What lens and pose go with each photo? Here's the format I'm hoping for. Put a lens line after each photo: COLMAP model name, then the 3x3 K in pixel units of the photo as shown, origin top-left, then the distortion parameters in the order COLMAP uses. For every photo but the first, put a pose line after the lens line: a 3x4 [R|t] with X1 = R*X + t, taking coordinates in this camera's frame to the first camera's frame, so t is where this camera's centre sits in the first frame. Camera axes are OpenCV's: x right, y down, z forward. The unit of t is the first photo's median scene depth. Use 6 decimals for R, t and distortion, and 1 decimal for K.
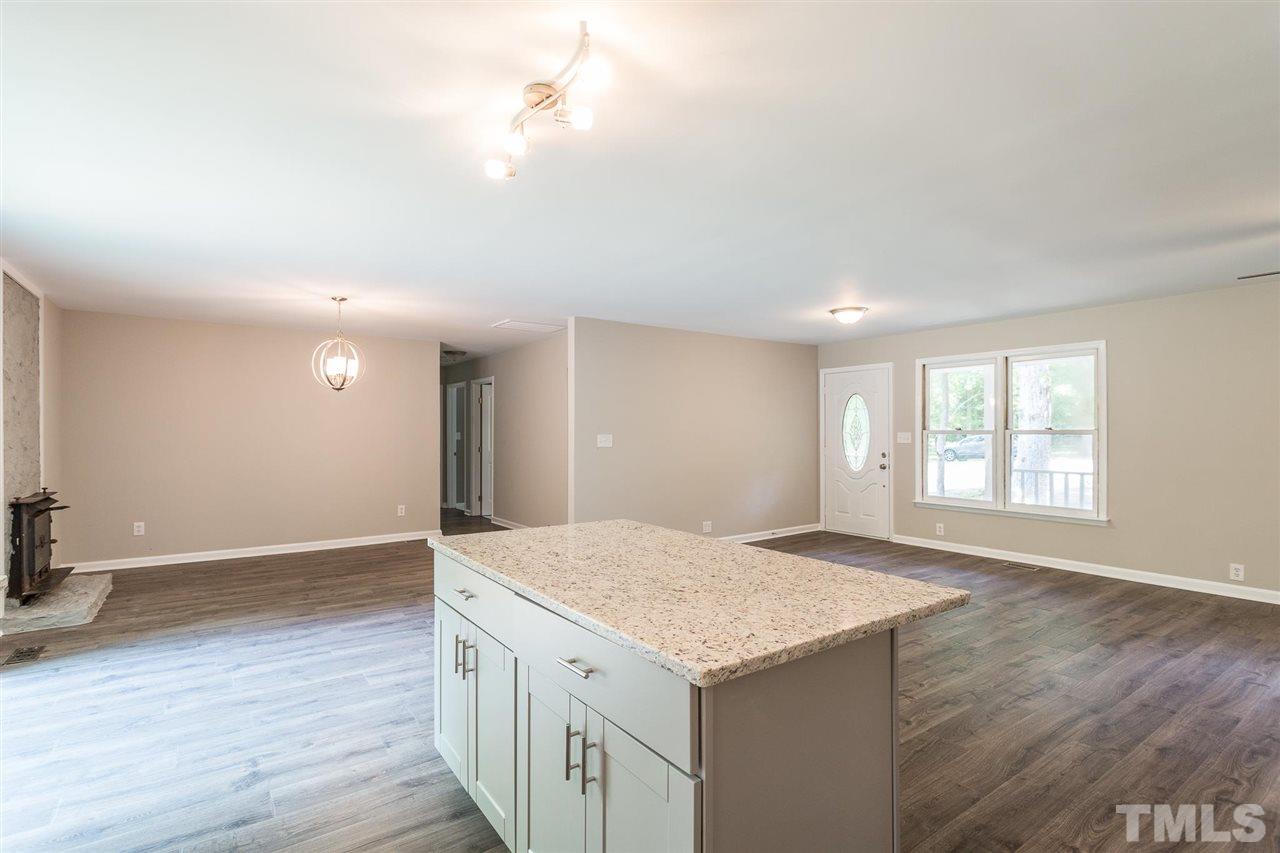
lens RADIAL K [[610.8, 0, 634.1], [0, 610.8, 428.0], [0, 0, 1]] dist [0.001951, 0.000157]
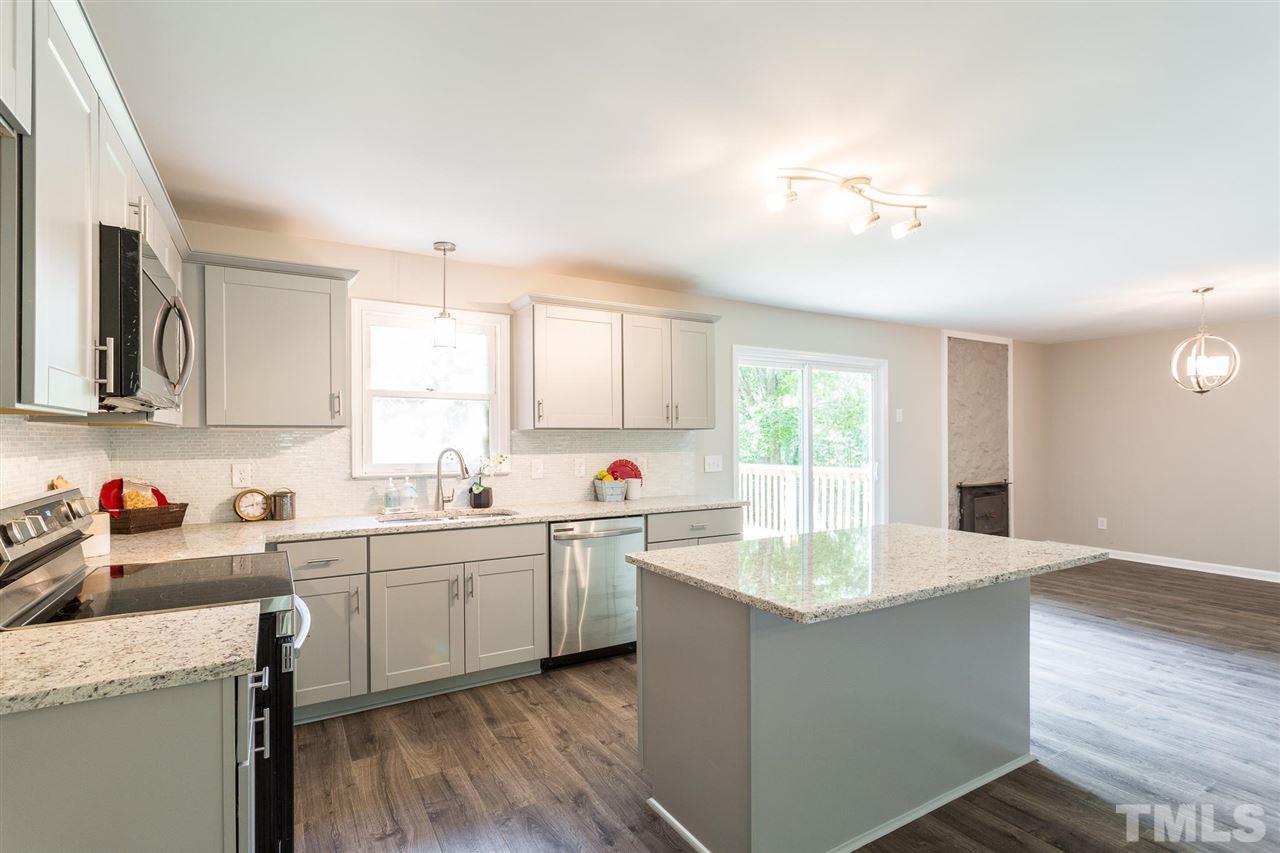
lens RADIAL K [[613.5, 0, 635.8], [0, 613.5, 441.2], [0, 0, 1]] dist [0.000796, 0.000367]
pose [[-0.077799, 0.005159, -0.996956, 0.505148], [0.008182, 0.999956, 0.004536, -0.003039], [0.996936, -0.007804, -0.077838, 0.267208]]
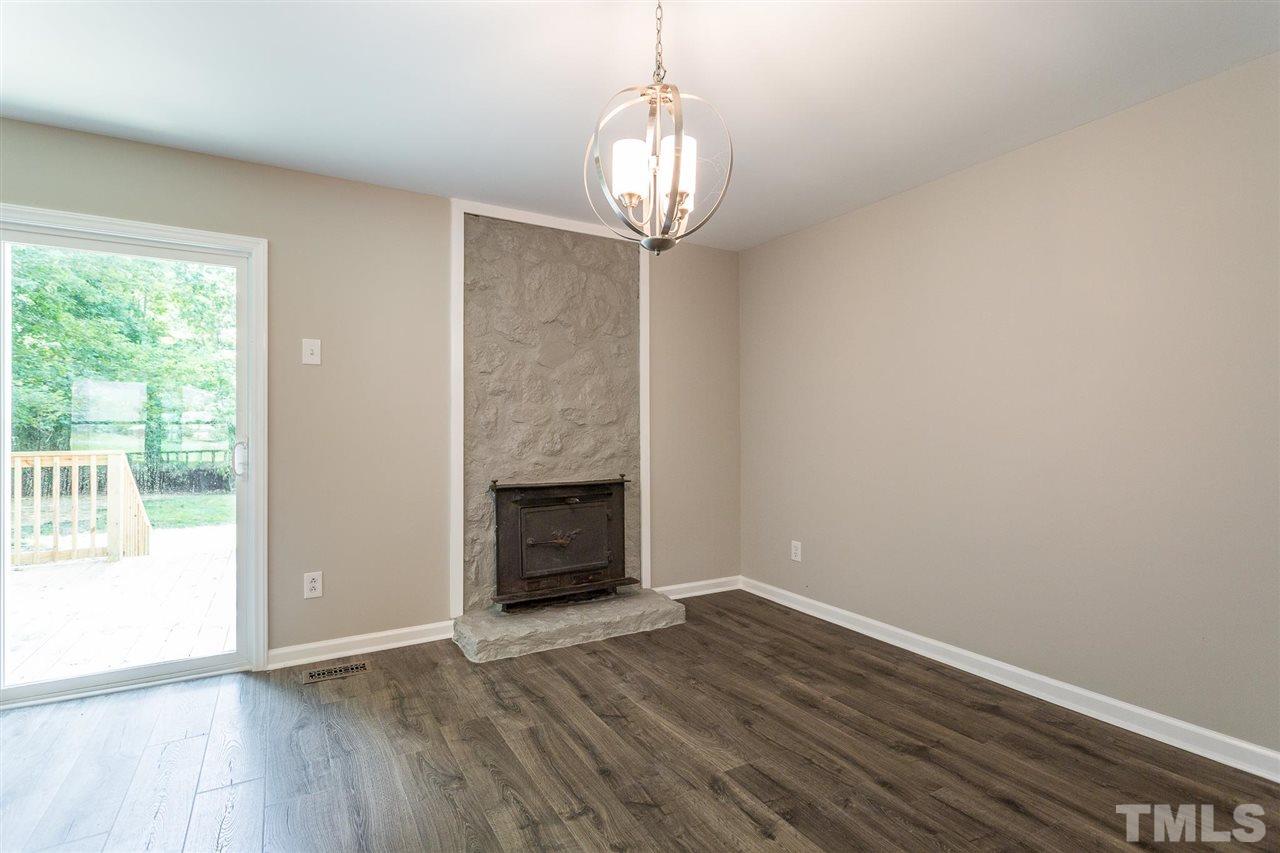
lens RADIAL K [[604.7, 0, 633.2], [0, 604.7, 427.6], [0, 0, 1]] dist [-0.003506, -0.000090]
pose [[-0.086177, -0.001201, -0.996279, -0.172348], [0.006926, 0.999974, -0.001805, 0.037712], [0.996256, -0.007056, -0.086166, 1.088190]]
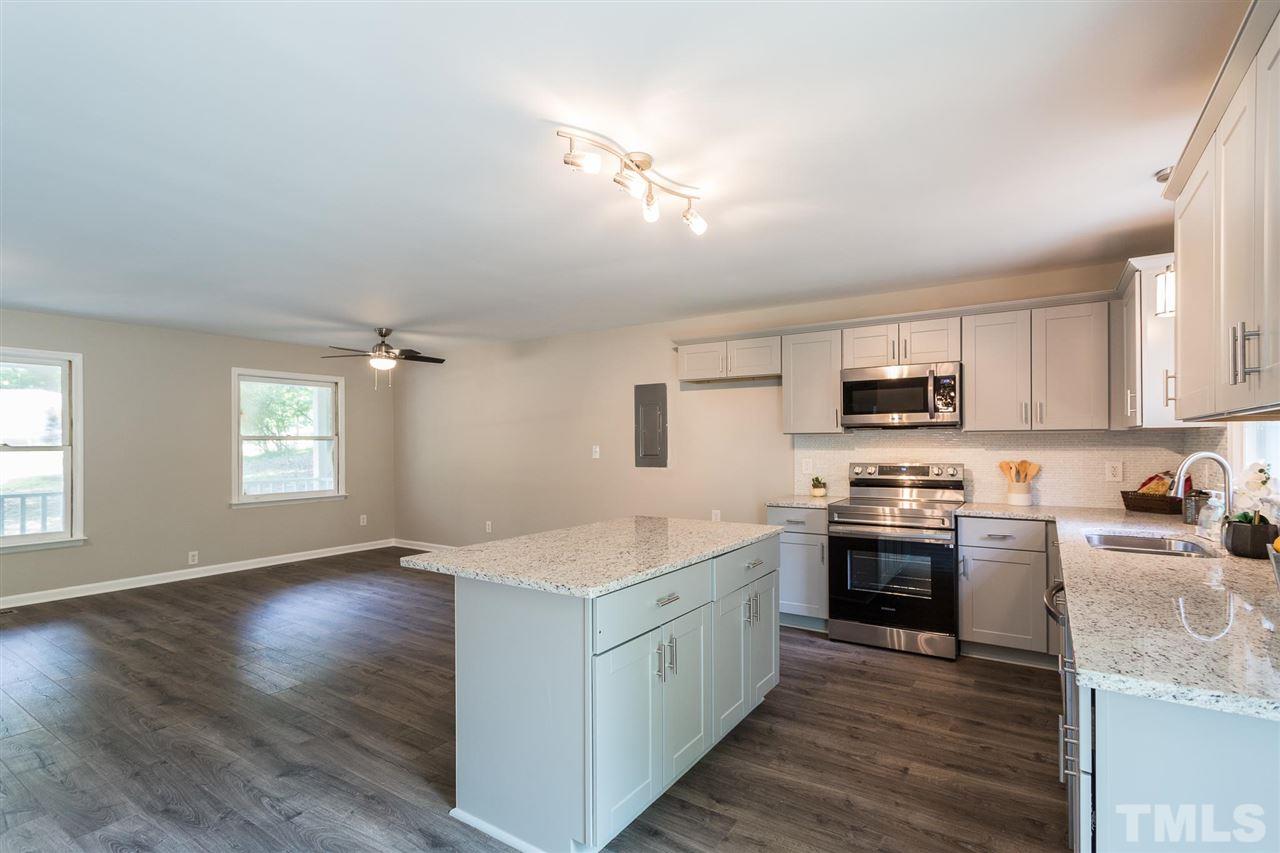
lens RADIAL K [[613.5, 0, 635.8], [0, 613.5, 441.2], [0, 0, 1]] dist [0.000796, 0.000367]
pose [[-0.361172, 0.004930, 0.932486, -0.528918], [-0.000277, 0.999985, -0.005394, 0.000250], [-0.932499, -0.002206, -0.361165, 0.605202]]
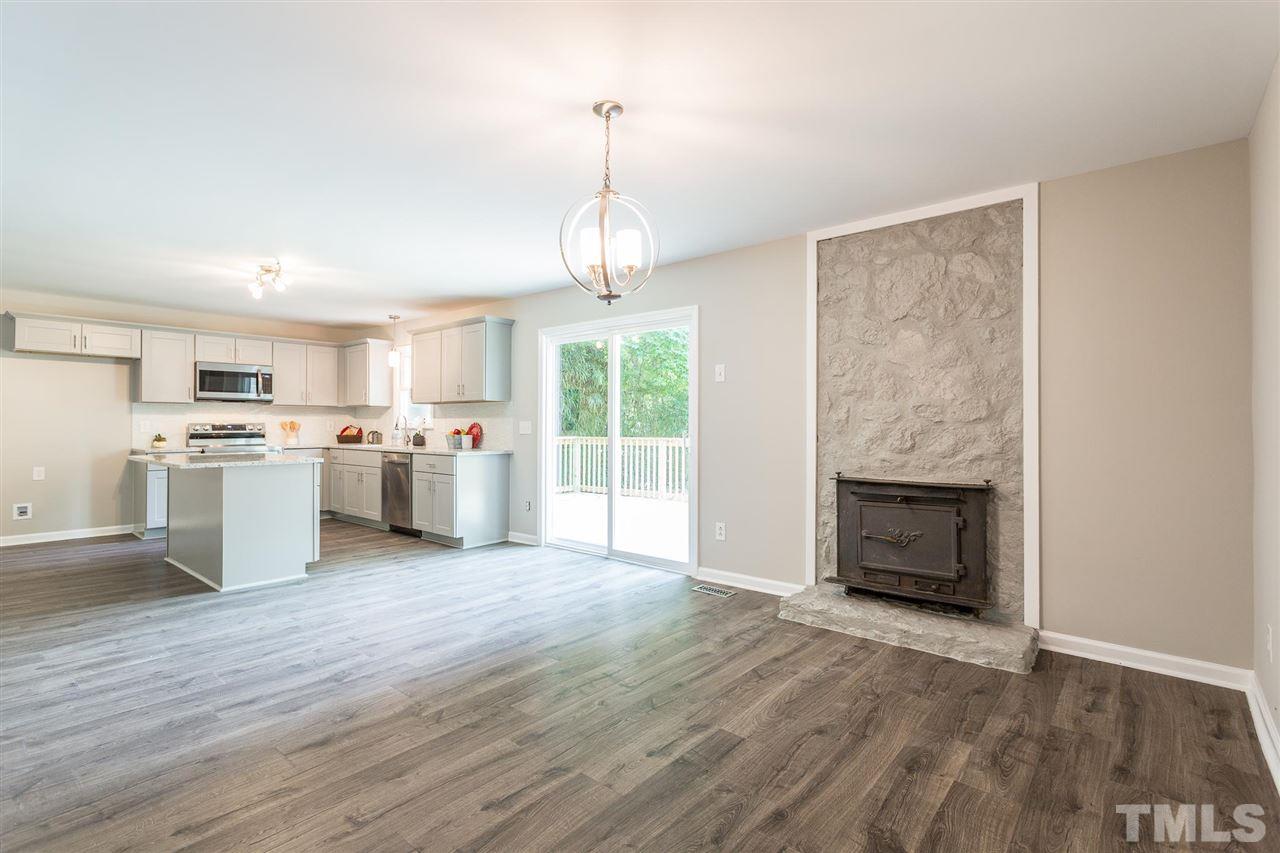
lens RADIAL K [[603.2, 0, 635.9], [0, 603.2, 420.9], [0, 0, 1]] dist [0.002121, 0.000670]
pose [[-0.968994, -0.002321, -0.247072, -0.415414], [0.000183, 0.999949, -0.010111, 0.038076], [0.247083, -0.009843, -0.968944, 1.567589]]
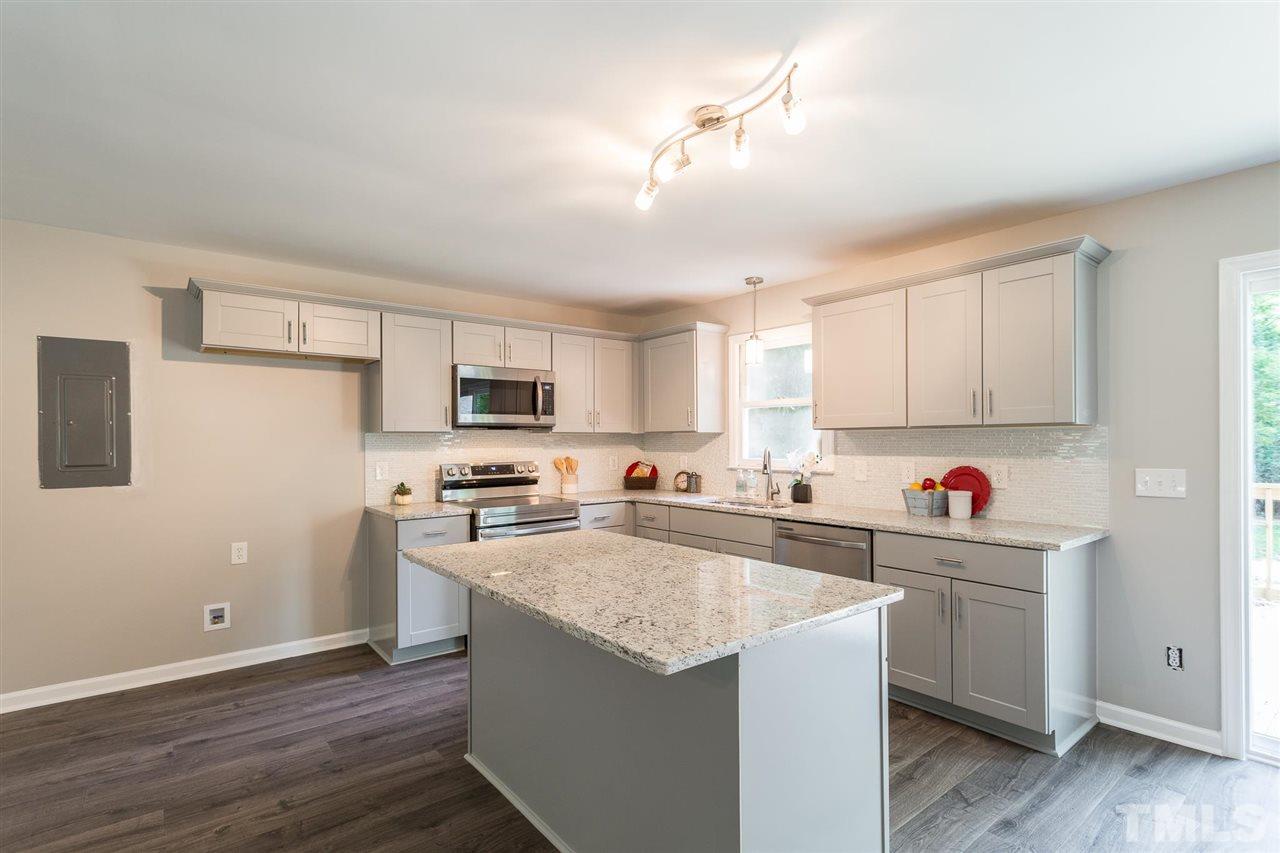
lens RADIAL K [[613.5, 0, 635.8], [0, 613.5, 441.2], [0, 0, 1]] dist [0.000796, 0.000367]
pose [[-0.998203, 0.005980, -0.059630, 0.016971], [0.006222, 0.999973, -0.003873, 0.000133], [0.059605, -0.004237, -0.998213, 0.853512]]
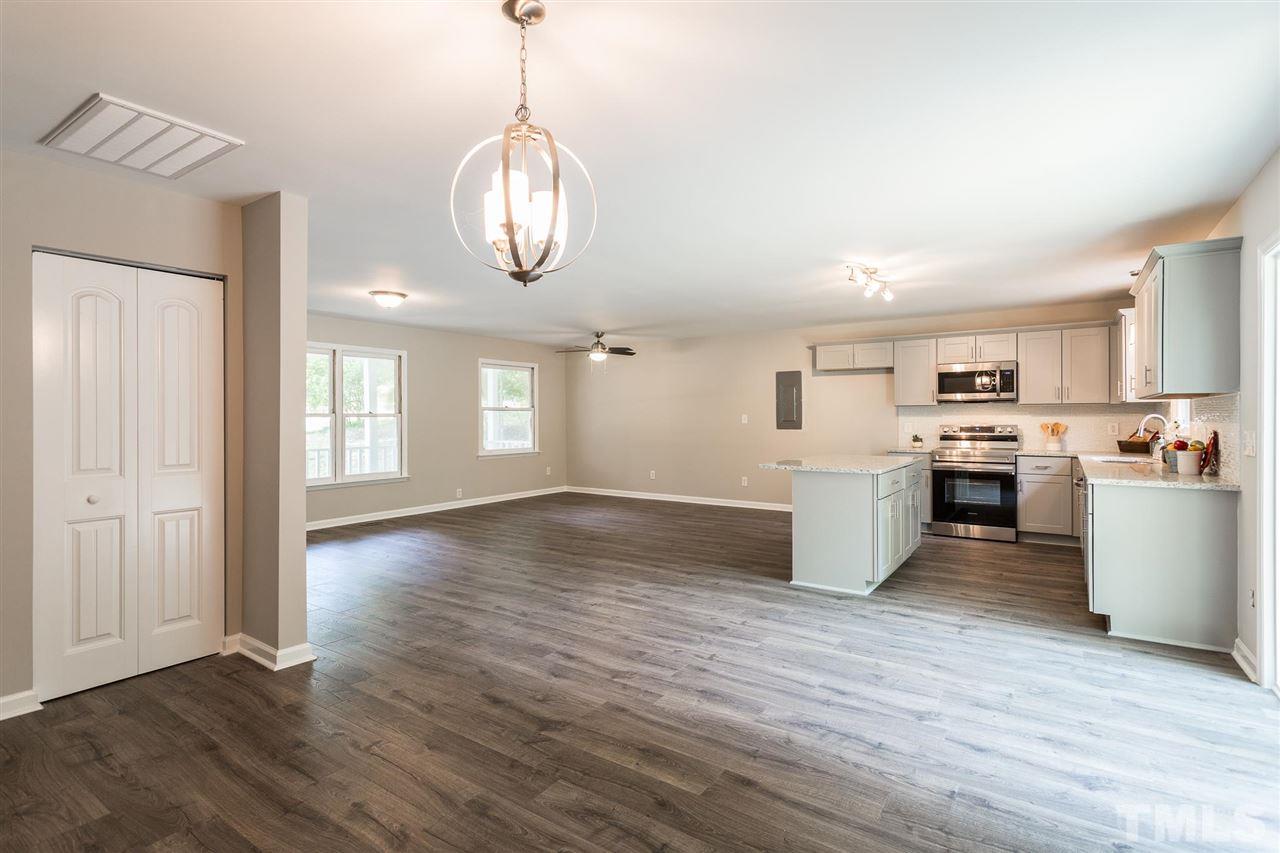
lens RADIAL K [[615.3, 0, 638.1], [0, 615.3, 413.9], [0, 0, 1]] dist [0.004884, 0.000776]
pose [[-0.349018, 0.006212, 0.937096, -0.884152], [-0.001905, 0.999971, -0.007338, 0.014767], [-0.937114, -0.004346, -0.348996, 1.137828]]
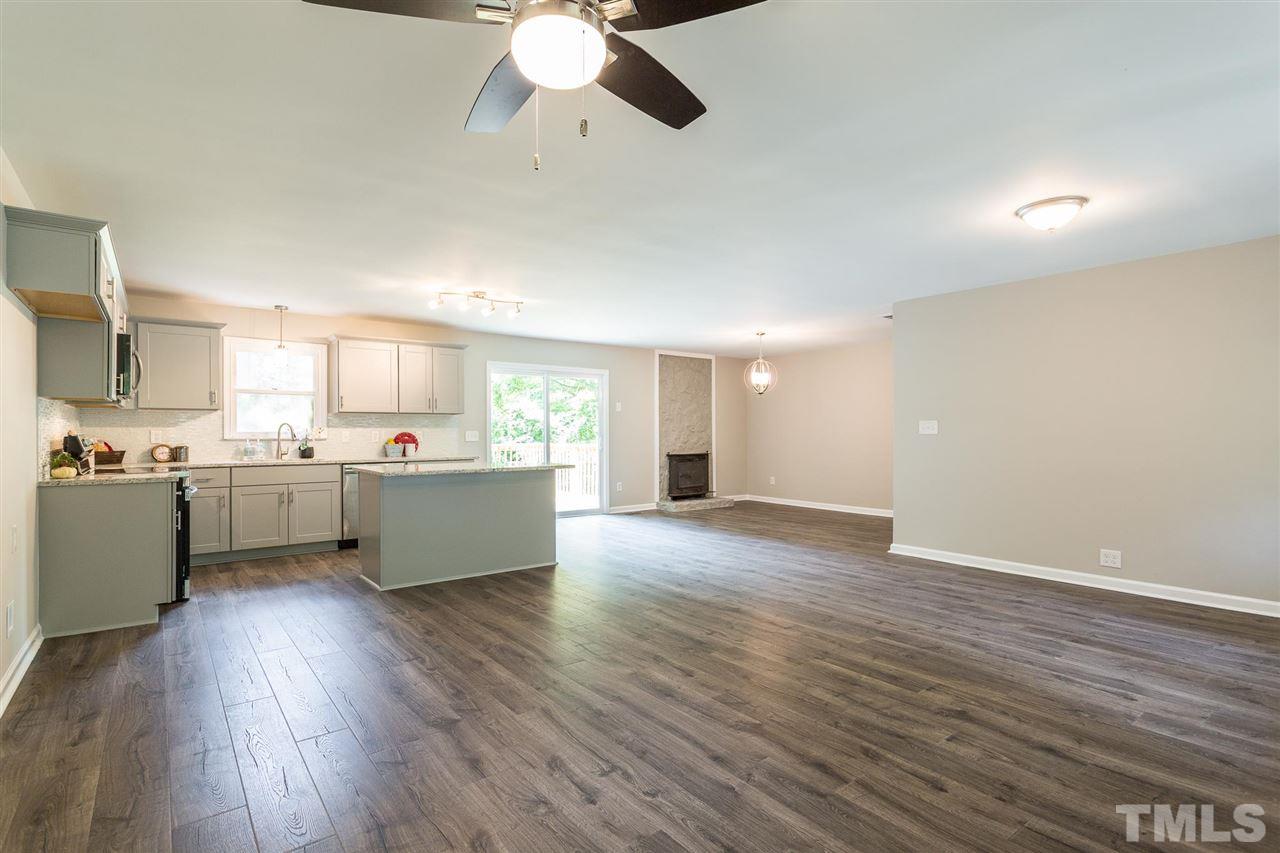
lens RADIAL K [[618.9, 0, 629.7], [0, 618.9, 429.9], [0, 0, 1]] dist [0.002638, 0.000483]
pose [[0.042370, -0.002774, -0.999098, 1.112993], [0.007004, 0.999972, -0.002479, 0.030075], [0.999077, -0.006893, 0.042388, 0.653885]]
